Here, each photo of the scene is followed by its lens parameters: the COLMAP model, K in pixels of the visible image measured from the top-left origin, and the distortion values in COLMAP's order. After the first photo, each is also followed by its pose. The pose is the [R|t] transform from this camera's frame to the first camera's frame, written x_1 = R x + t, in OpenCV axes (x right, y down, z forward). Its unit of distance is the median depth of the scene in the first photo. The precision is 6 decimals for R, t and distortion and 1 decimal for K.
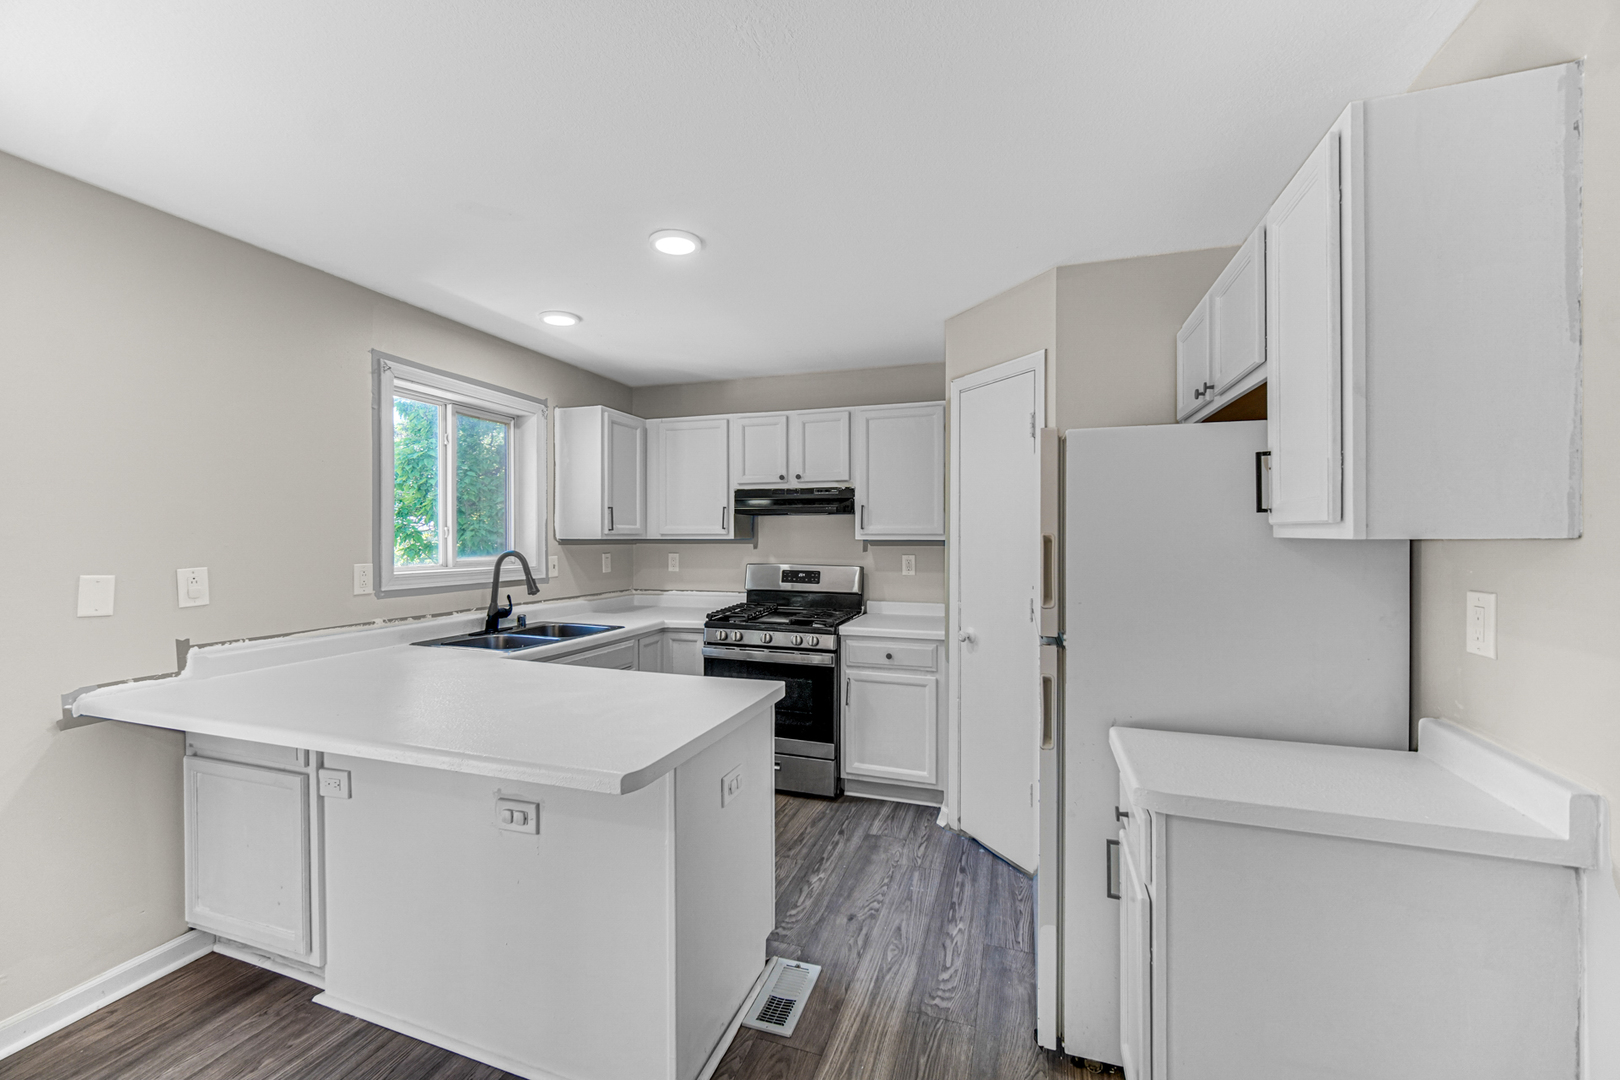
lens RADIAL K [[643.5, 0, 813.2], [0, 643.5, 538.0], [0, 0, 1]] dist [-0.001713, -0.000539]
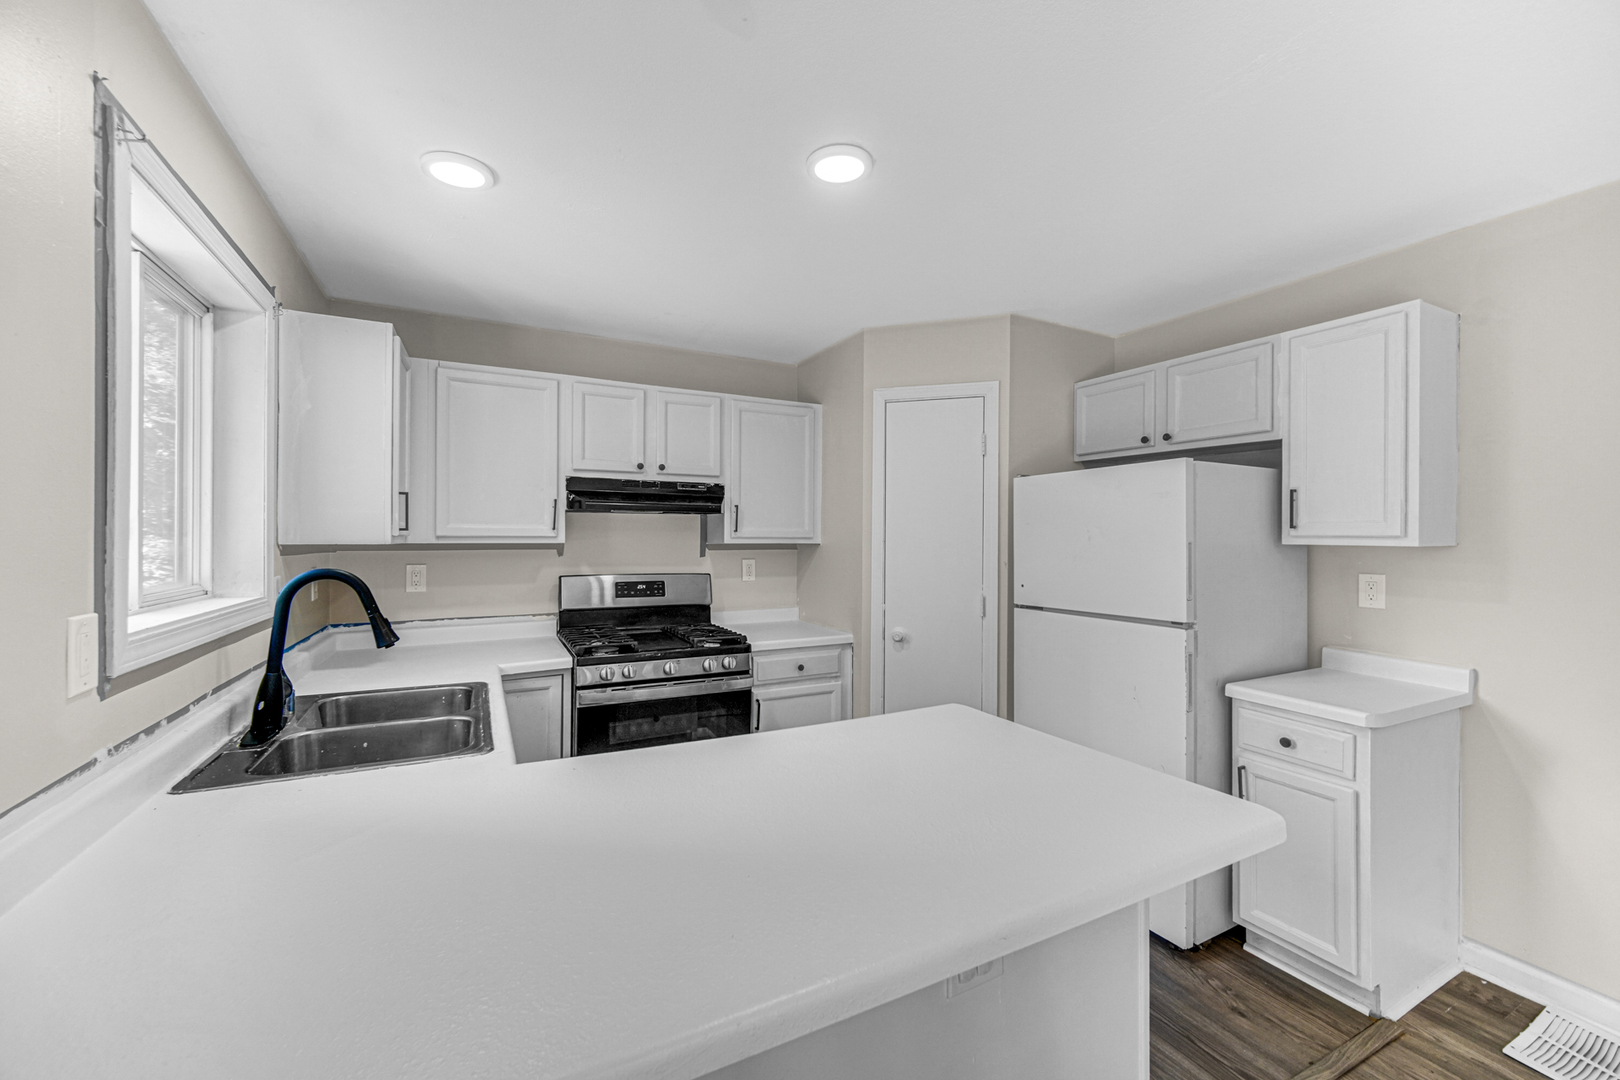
lens RADIAL K [[643.5, 0, 810.2], [0, 643.5, 533.5], [0, 0, 1]] dist [-0.001713, -0.000539]
pose [[0.697174, 0.006117, 0.716876, -0.558009], [-0.001852, 0.999976, -0.006732, -0.006379], [-0.716900, 0.003366, 0.697168, 0.340410]]
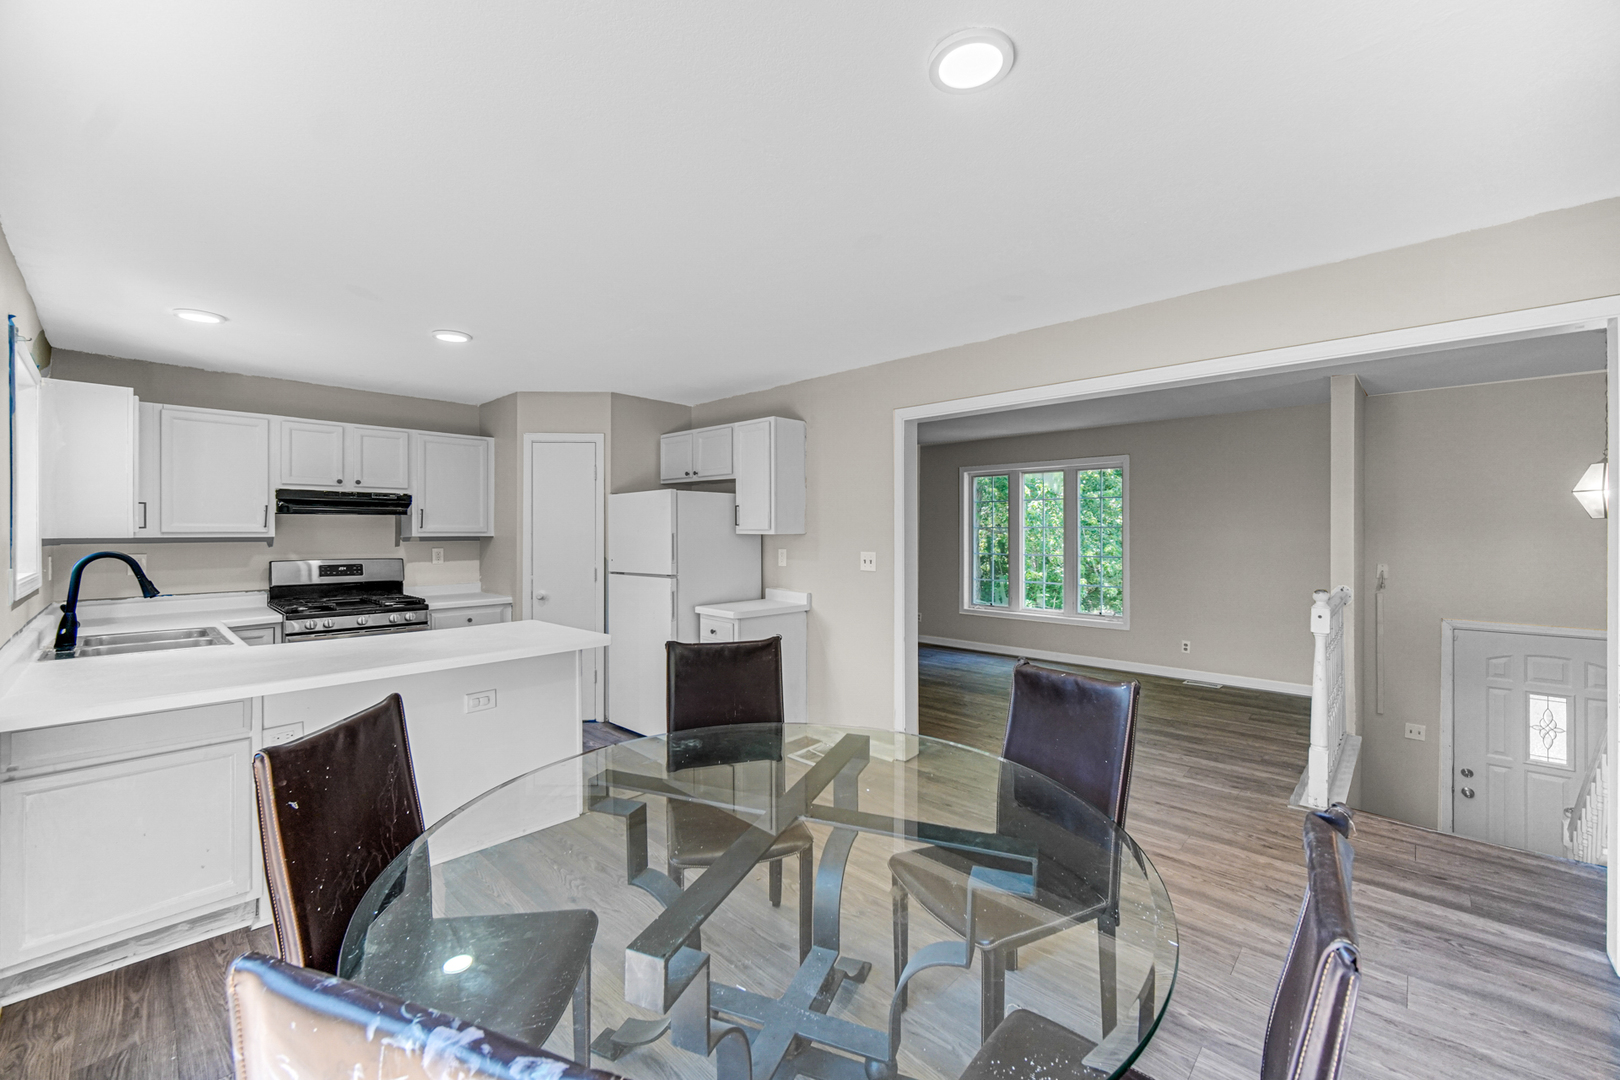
lens RADIAL K [[643.5, 0, 810.9], [0, 643.5, 528.7], [0, 0, 1]] dist [-0.001713, -0.000539]
pose [[0.419662, 0.002829, 0.907676, -0.849515], [0.004355, 0.999977, -0.005130, -0.003054], [-0.907670, 0.006106, 0.419641, -0.258154]]
